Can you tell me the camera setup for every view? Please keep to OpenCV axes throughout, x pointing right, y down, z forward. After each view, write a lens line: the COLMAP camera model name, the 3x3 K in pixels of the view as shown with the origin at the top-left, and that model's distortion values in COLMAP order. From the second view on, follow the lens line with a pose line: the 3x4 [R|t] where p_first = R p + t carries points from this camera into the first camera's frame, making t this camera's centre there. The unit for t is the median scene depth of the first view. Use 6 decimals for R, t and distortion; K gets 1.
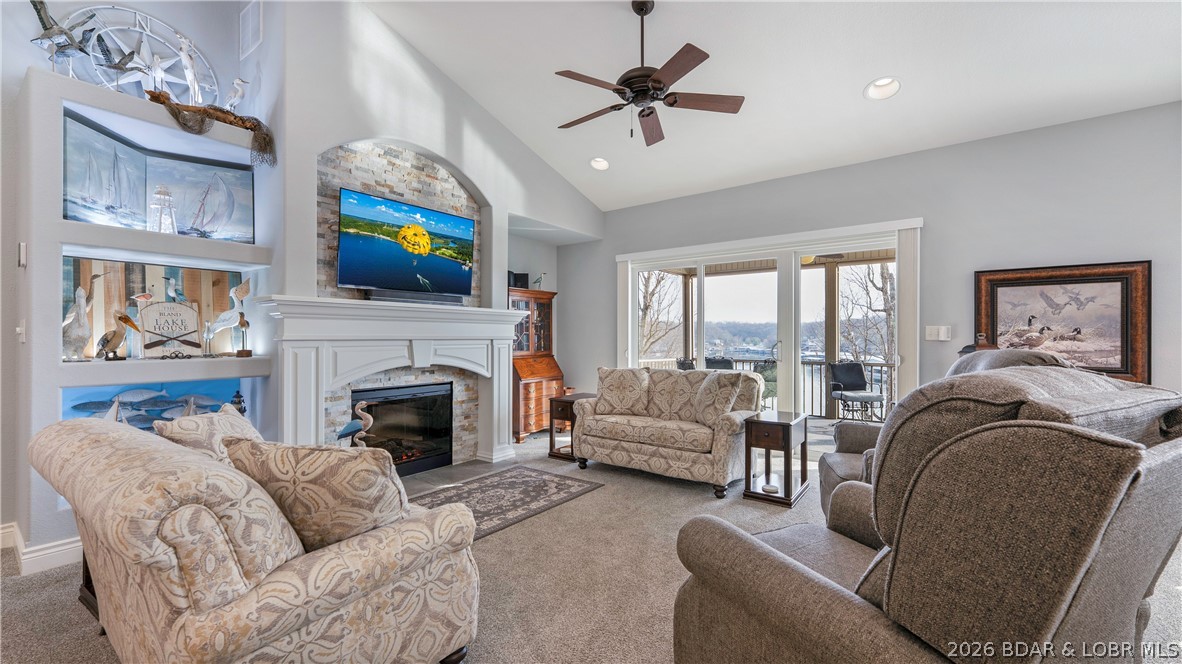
lens RADIAL K [[484.5, 0, 581.0], [0, 484.5, 333.9], [0, 0, 1]] dist [0.012174, -0.004163]
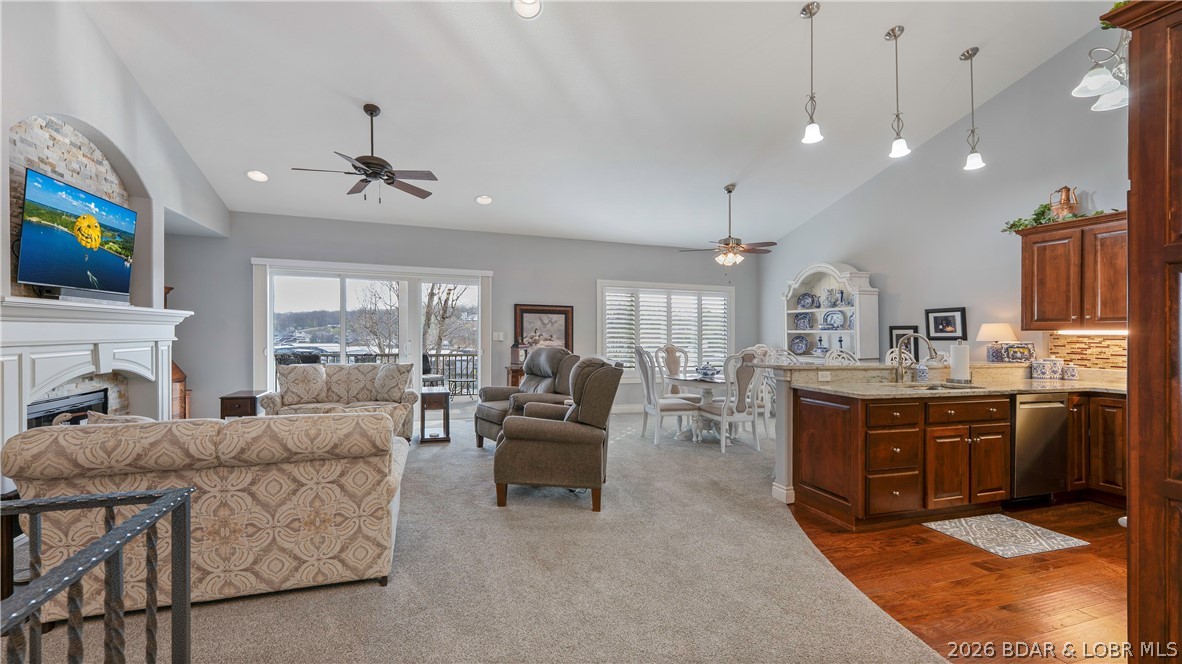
lens RADIAL K [[484.5, 0, 572.6], [0, 484.5, 324.8], [0, 0, 1]] dist [0.012174, -0.004163]
pose [[0.581051, 0.020754, 0.813602, -0.572875], [-0.019840, 0.999739, -0.011333, -0.030695], [-0.813625, -0.009557, 0.581311, -0.263886]]
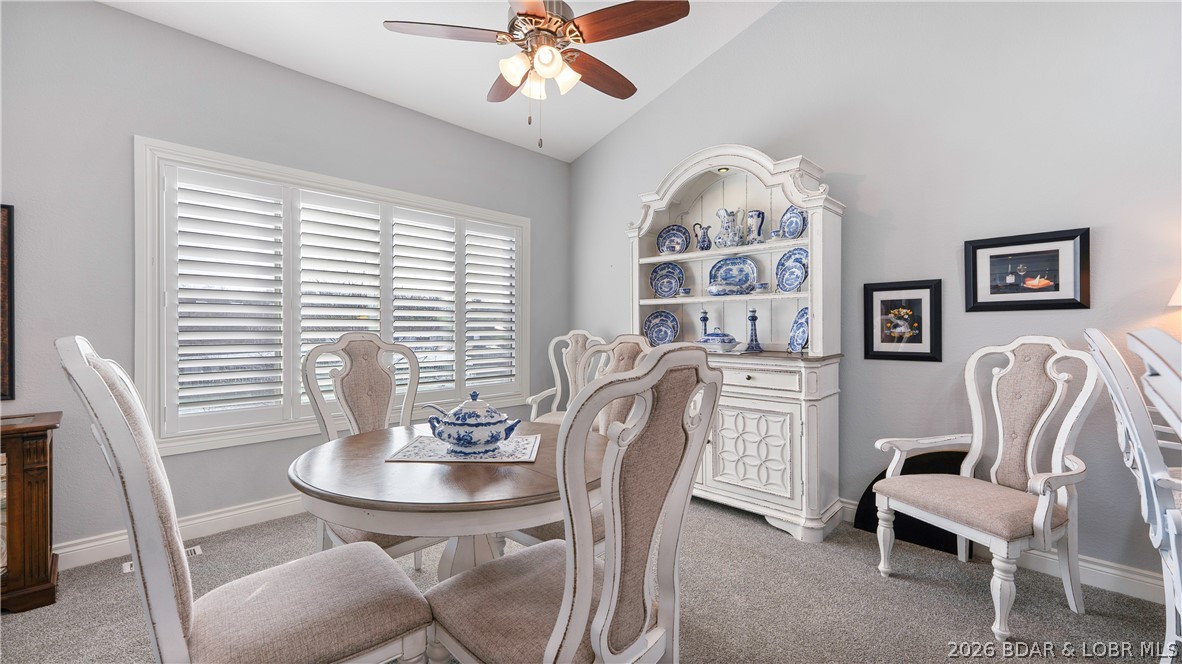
lens RADIAL K [[484.5, 0, 588.4], [0, 484.5, 326.9], [0, 0, 1]] dist [0.012174, -0.004163]
pose [[0.129116, -0.003387, 0.991624, 0.520169], [-0.012936, 0.999903, 0.005100, 0.001199], [-0.991545, -0.013486, 0.129059, 0.126925]]
